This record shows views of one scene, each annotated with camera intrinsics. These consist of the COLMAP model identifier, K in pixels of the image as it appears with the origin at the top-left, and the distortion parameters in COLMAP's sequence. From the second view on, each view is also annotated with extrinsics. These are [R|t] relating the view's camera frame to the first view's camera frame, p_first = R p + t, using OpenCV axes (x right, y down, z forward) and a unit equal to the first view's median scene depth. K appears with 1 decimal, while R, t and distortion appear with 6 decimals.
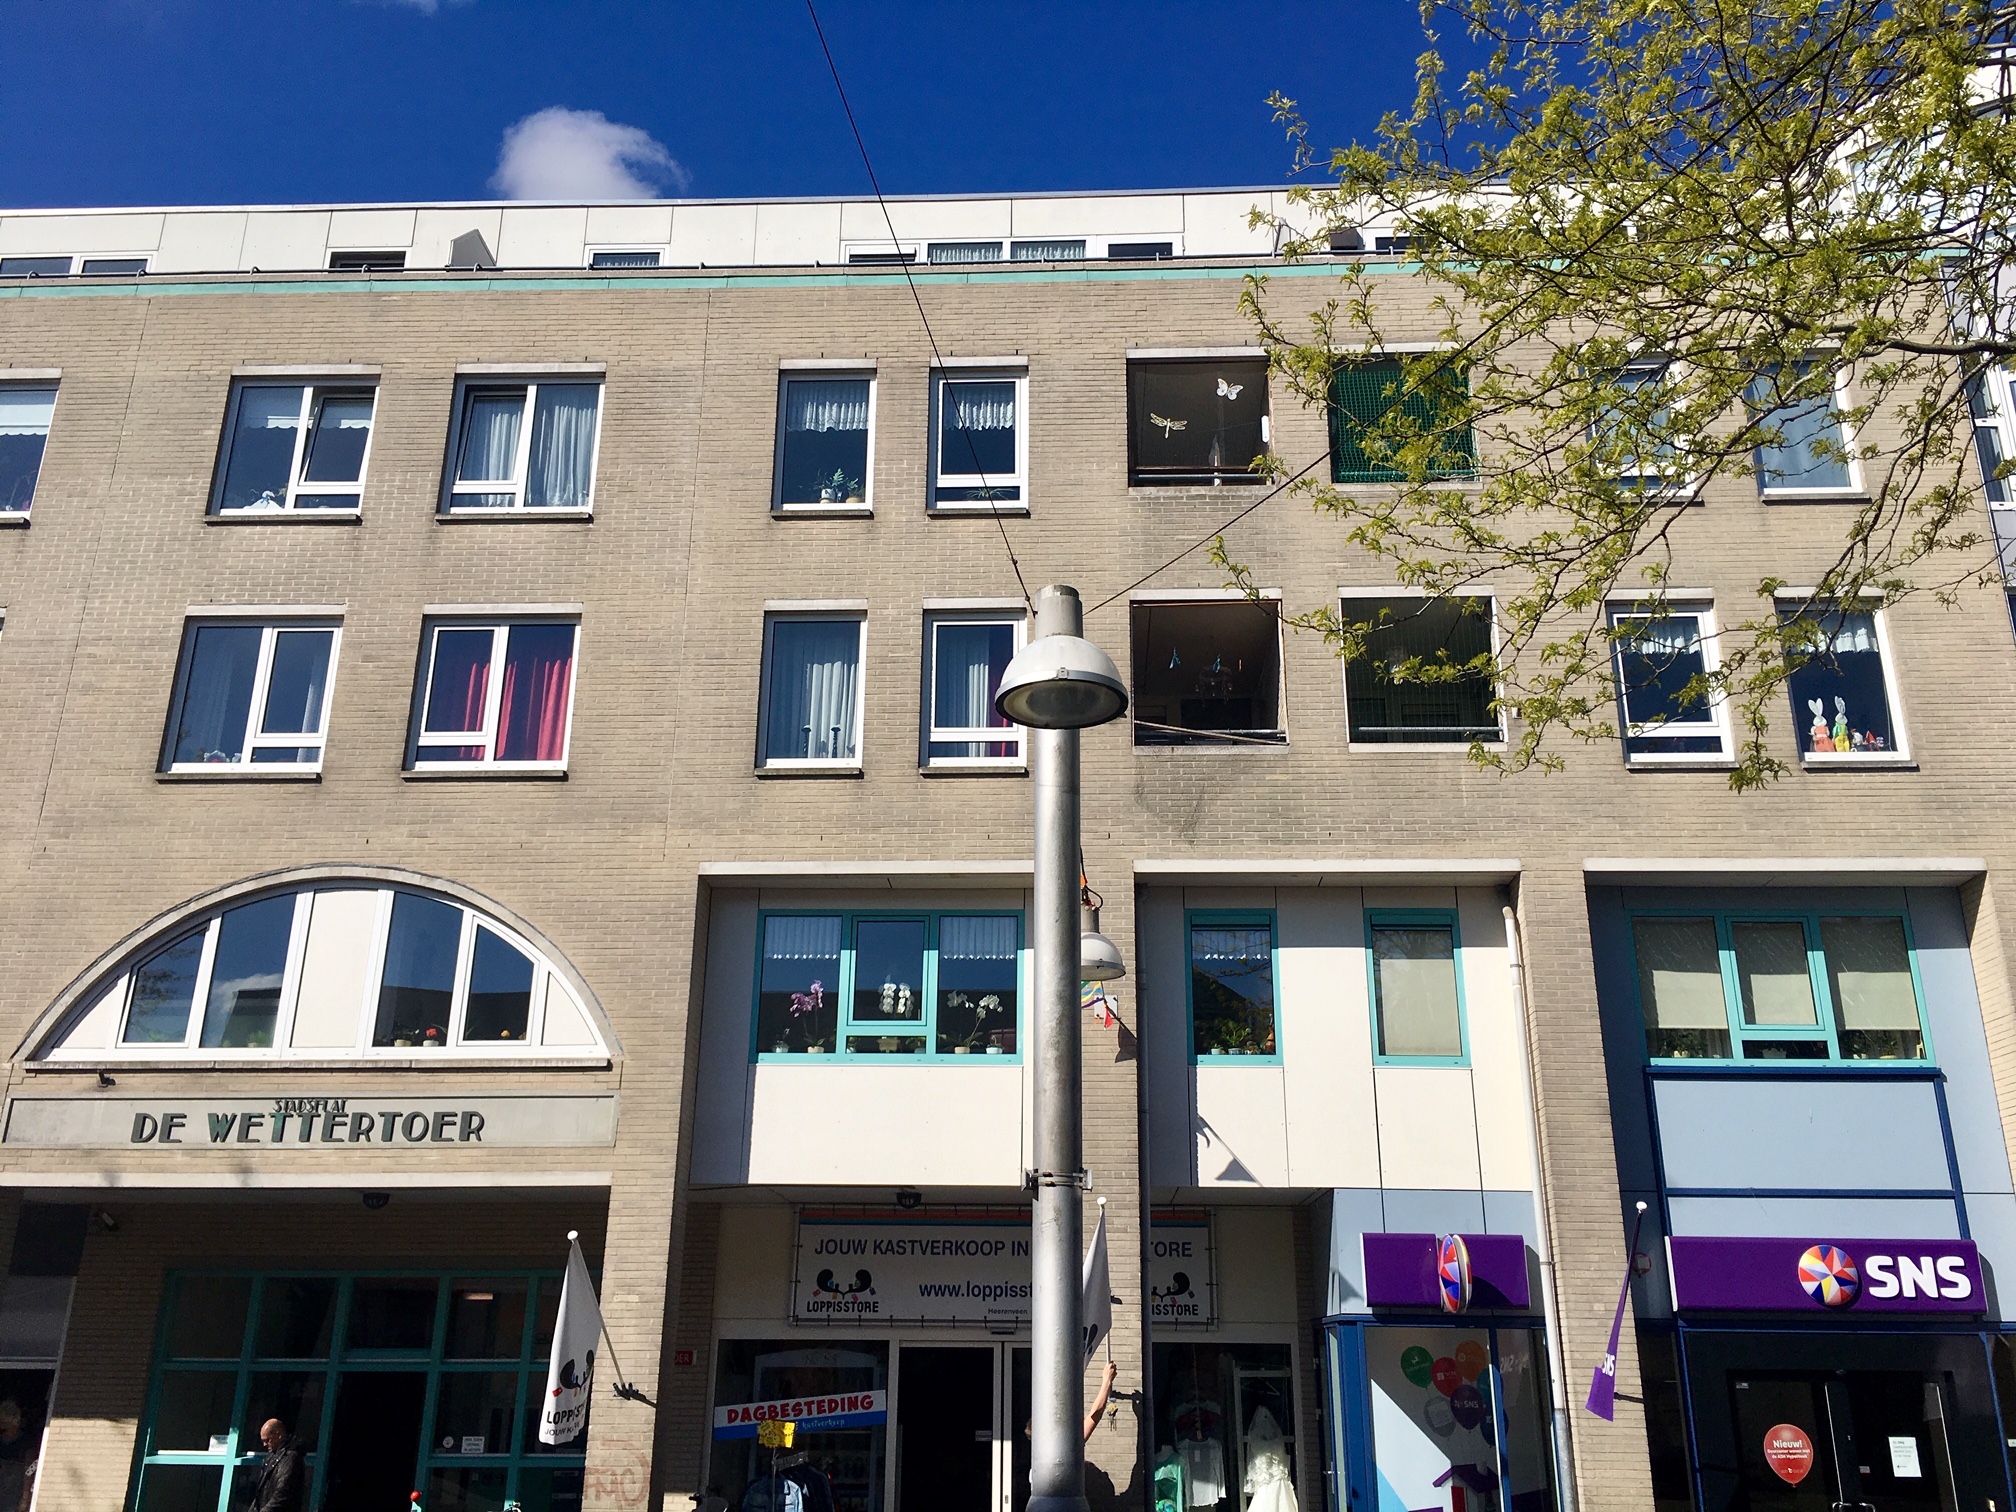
lens RADIAL K [[1671.3, 0, 1011.9], [0, 1671.3, 765.6], [0, 0, 1]] dist [0.068098, -0.063178]
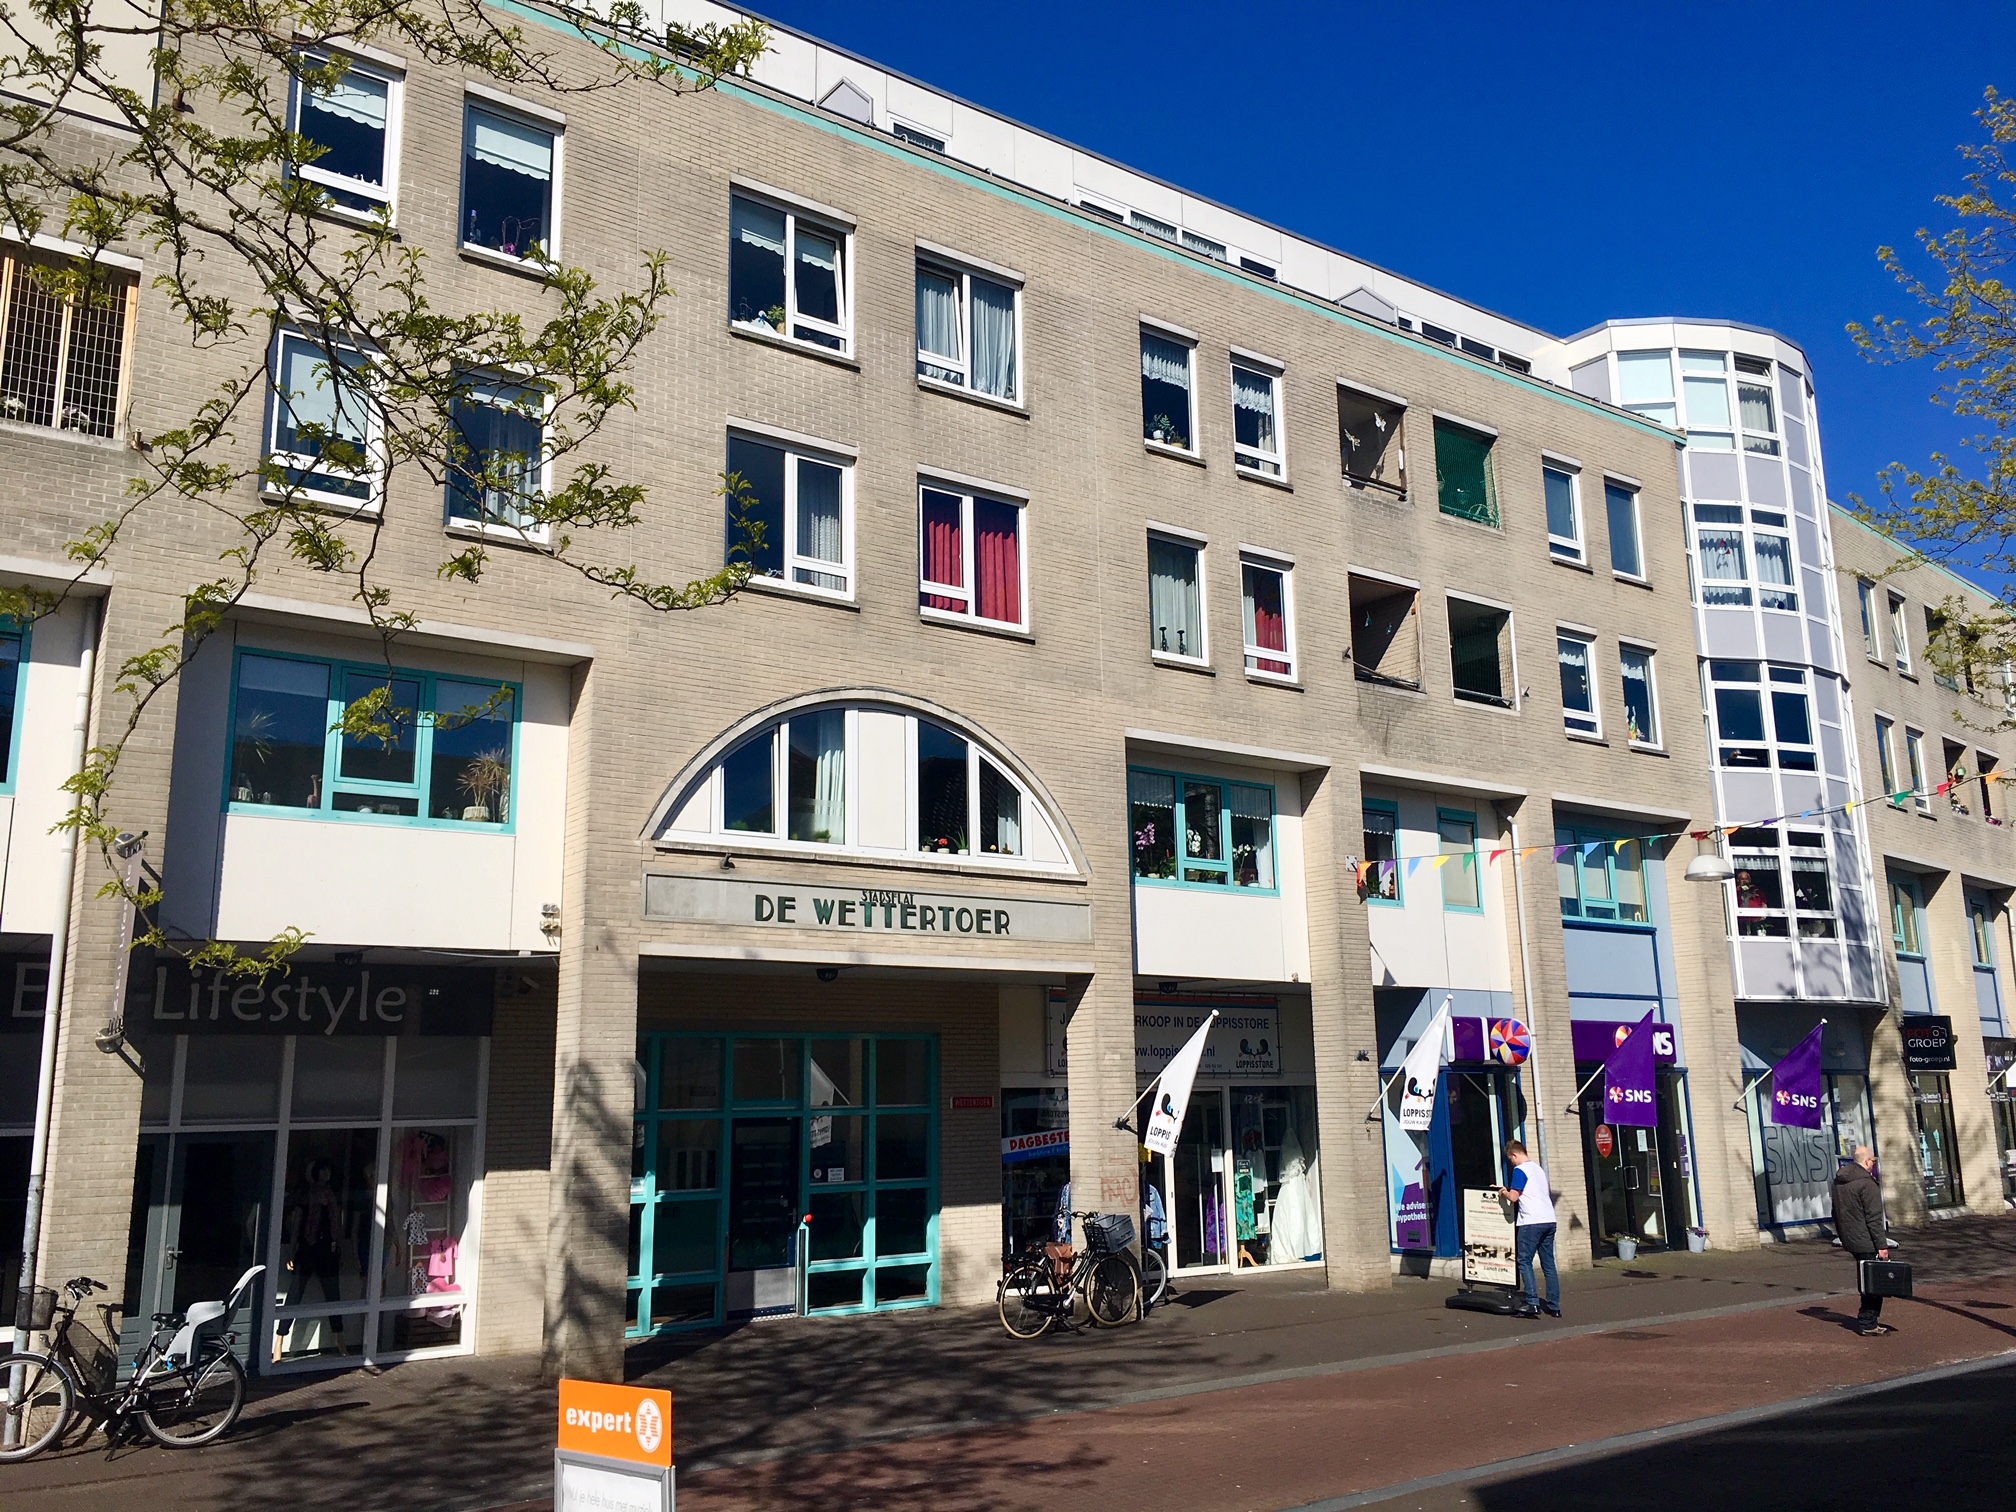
lens RADIAL K [[1671.3, 0, 1012.9], [0, 1671.3, 744.4], [0, 0, 1]] dist [0.068098, -0.063178]
pose [[0.781834, 0.110363, 0.613642, -1.009446], [-0.187291, 0.980326, 0.062314, 0.007678], [-0.594692, -0.163649, 0.787122, 0.047570]]
